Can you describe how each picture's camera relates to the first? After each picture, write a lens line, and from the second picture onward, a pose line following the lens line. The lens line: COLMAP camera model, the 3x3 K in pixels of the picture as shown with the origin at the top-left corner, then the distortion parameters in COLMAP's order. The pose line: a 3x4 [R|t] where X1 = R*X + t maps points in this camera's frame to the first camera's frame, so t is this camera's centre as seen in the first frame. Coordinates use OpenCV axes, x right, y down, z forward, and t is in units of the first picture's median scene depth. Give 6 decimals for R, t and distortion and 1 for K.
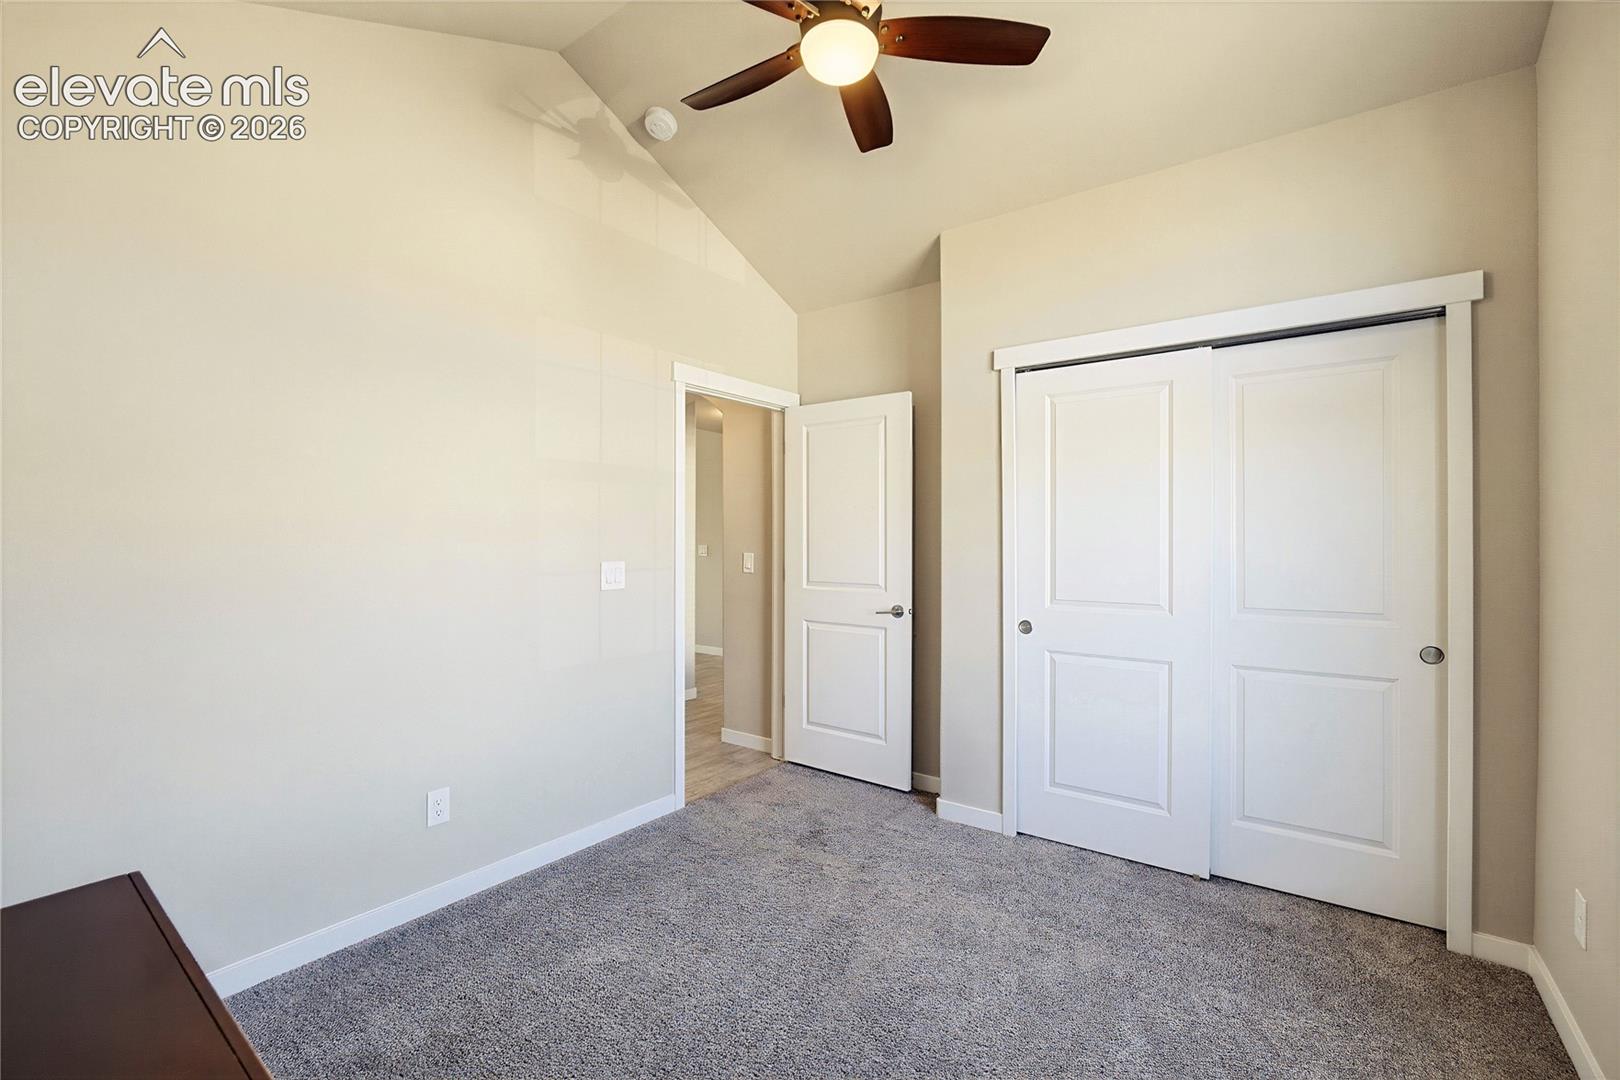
lens RADIAL K [[690.2, 0, 817.5], [0, 690.2, 543.0], [0, 0, 1]] dist [-0.012934, 0.000840]
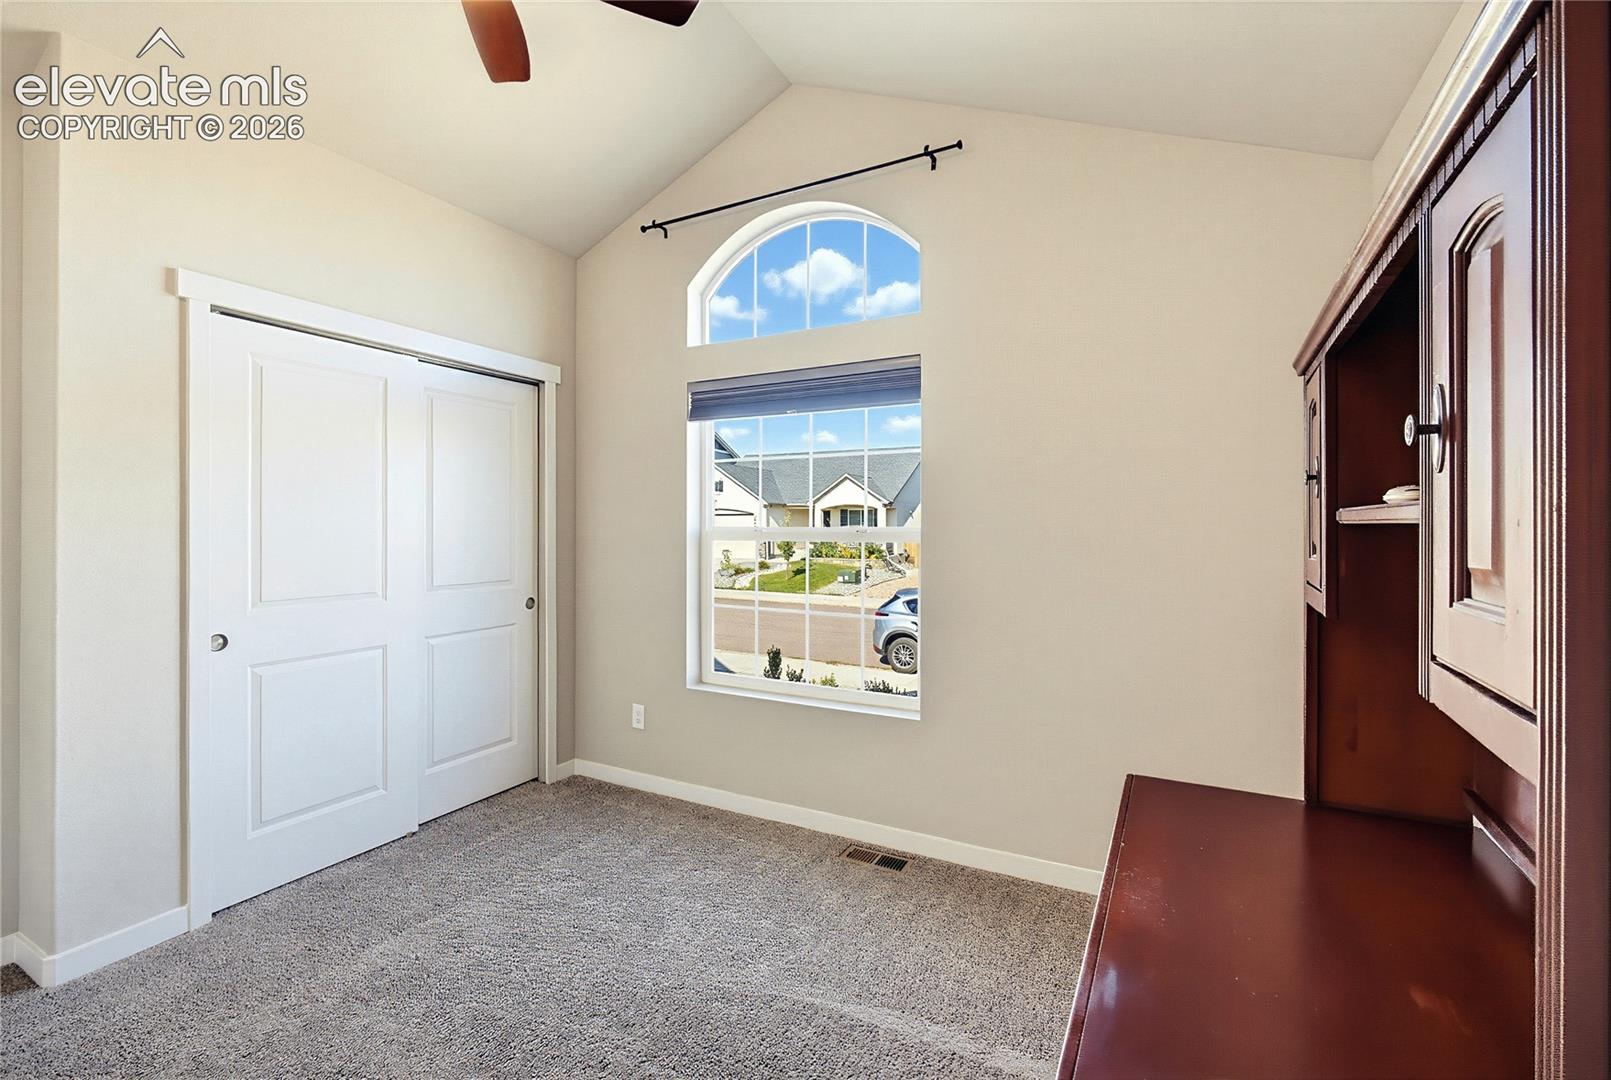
lens RADIAL K [[686.3, 0, 810.4], [0, 686.3, 522.9], [0, 0, 1]] dist [-0.012934, 0.000840]
pose [[-0.145125, 0.003794, 0.989406, -0.632918], [0.005416, 0.999981, -0.003040, -0.007309], [-0.989398, 0.004917, -0.145143, 0.521300]]
